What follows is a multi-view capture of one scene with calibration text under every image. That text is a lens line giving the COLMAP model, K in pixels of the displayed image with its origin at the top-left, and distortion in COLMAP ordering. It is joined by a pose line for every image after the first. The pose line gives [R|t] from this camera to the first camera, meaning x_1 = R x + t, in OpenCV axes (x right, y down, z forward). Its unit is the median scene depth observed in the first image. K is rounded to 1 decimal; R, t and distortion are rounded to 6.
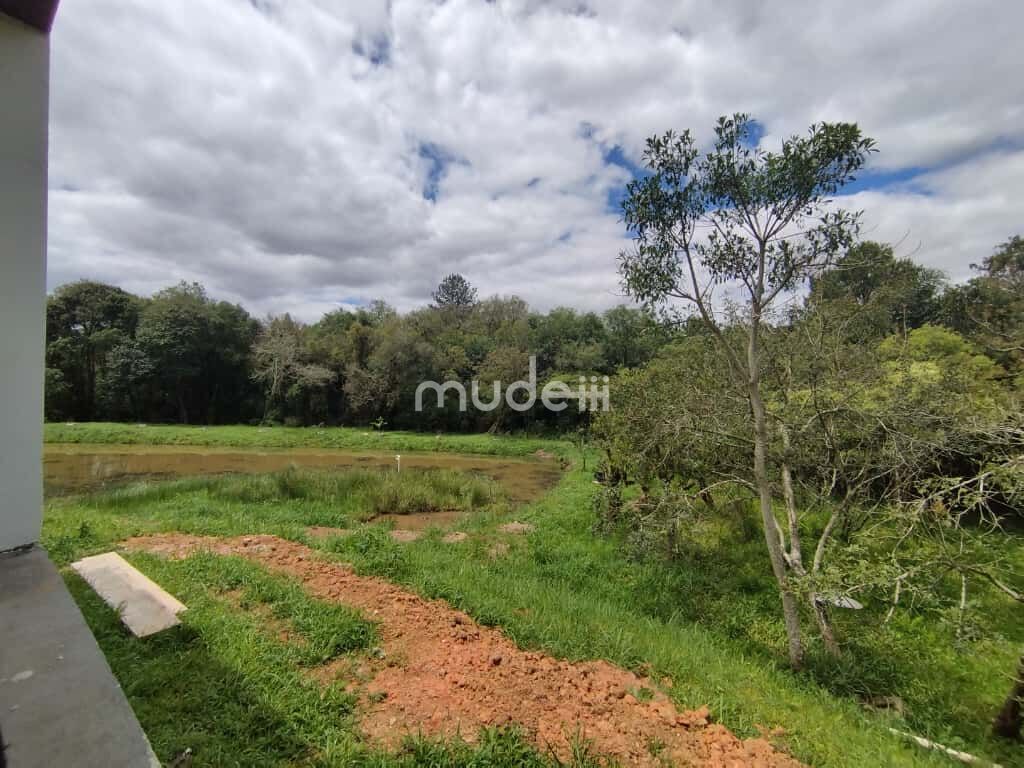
lens RADIAL K [[468.2, 0, 514.1], [0, 468.2, 386.9], [0, 0, 1]] dist [-0.010250, 0.004343]
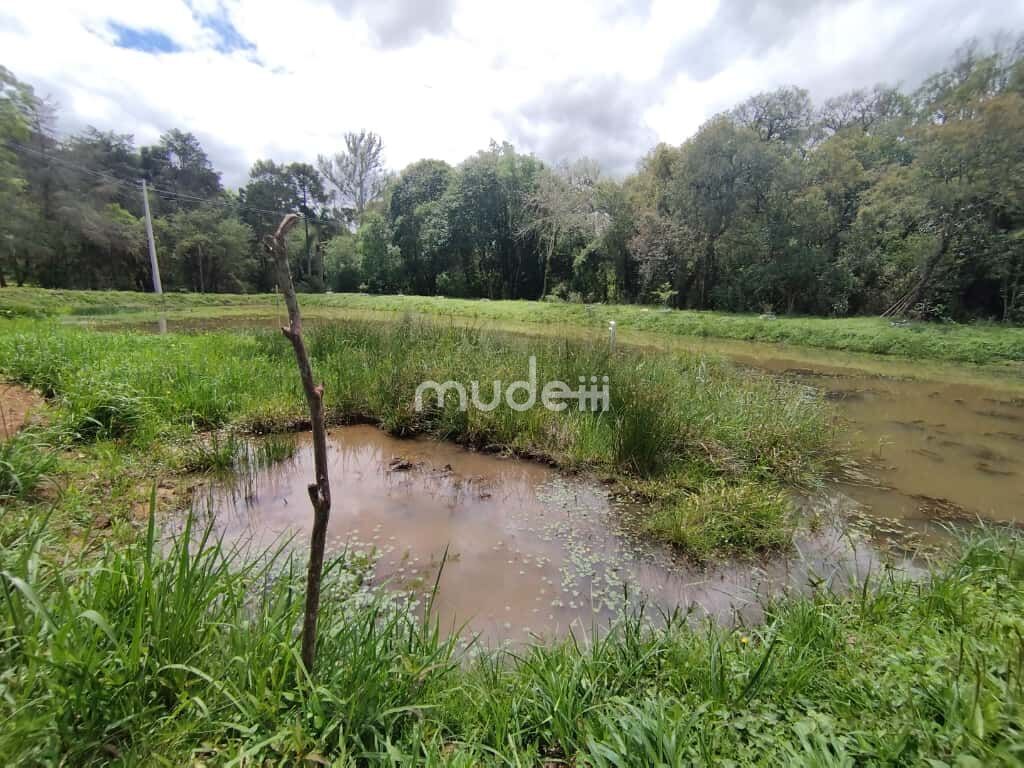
lens RADIAL K [[468.2, 0, 515.1], [0, 468.2, 385.0], [0, 0, 1]] dist [-0.010250, 0.004343]
pose [[0.701875, 0.131867, -0.699987, 0.017721], [-0.007735, 0.984067, 0.177628, 0.083025], [0.712258, -0.119258, 0.691713, 0.389400]]
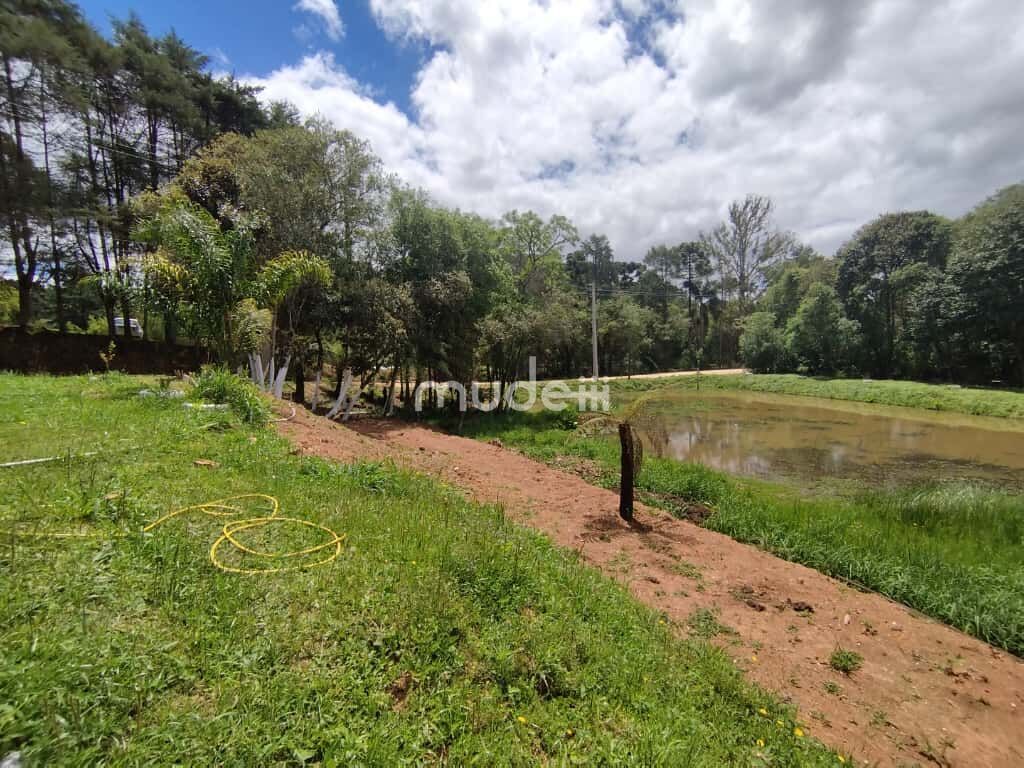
lens RADIAL K [[468.2, 0, 513.4], [0, 468.2, 385.3], [0, 0, 1]] dist [-0.010250, 0.004343]
pose [[0.147316, 0.047423, -0.987952, -0.171542], [0.028041, 0.998248, 0.052099, 0.021909], [0.988692, -0.035378, 0.145729, 0.200745]]
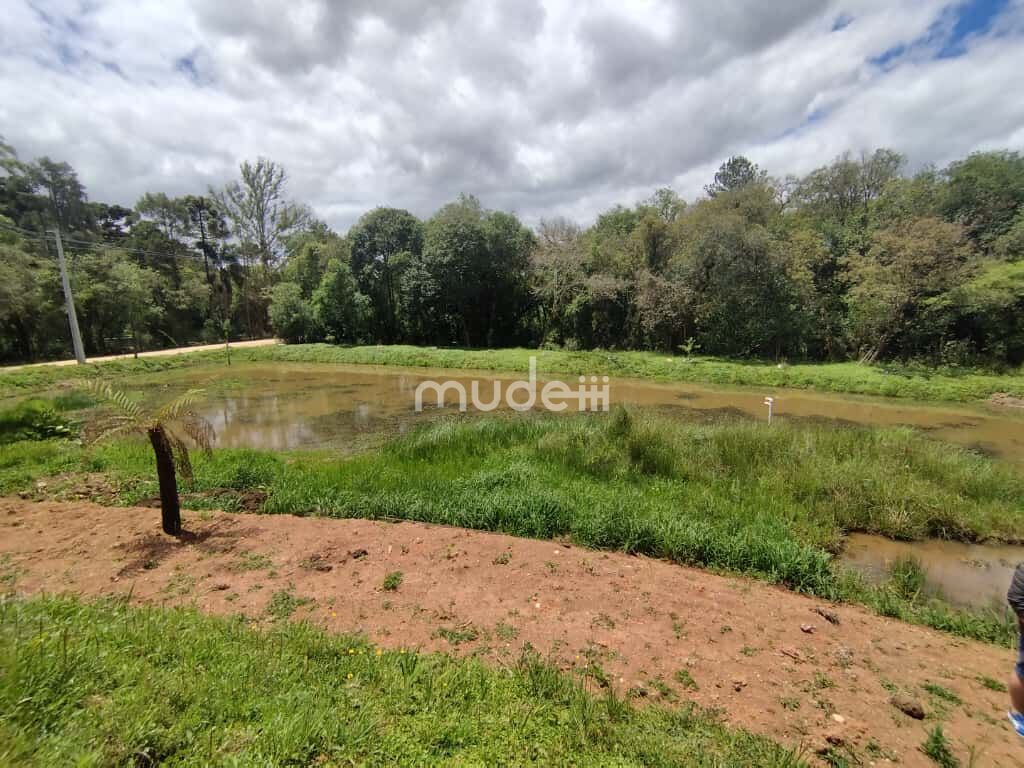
lens RADIAL K [[468.2, 0, 513.3], [0, 468.2, 385.4], [0, 0, 1]] dist [-0.010250, 0.004343]
pose [[0.880370, 0.040824, -0.472528, -0.166594], [0.035910, 0.987692, 0.152236, 0.014598], [0.472927, -0.150993, 0.868068, 0.193262]]
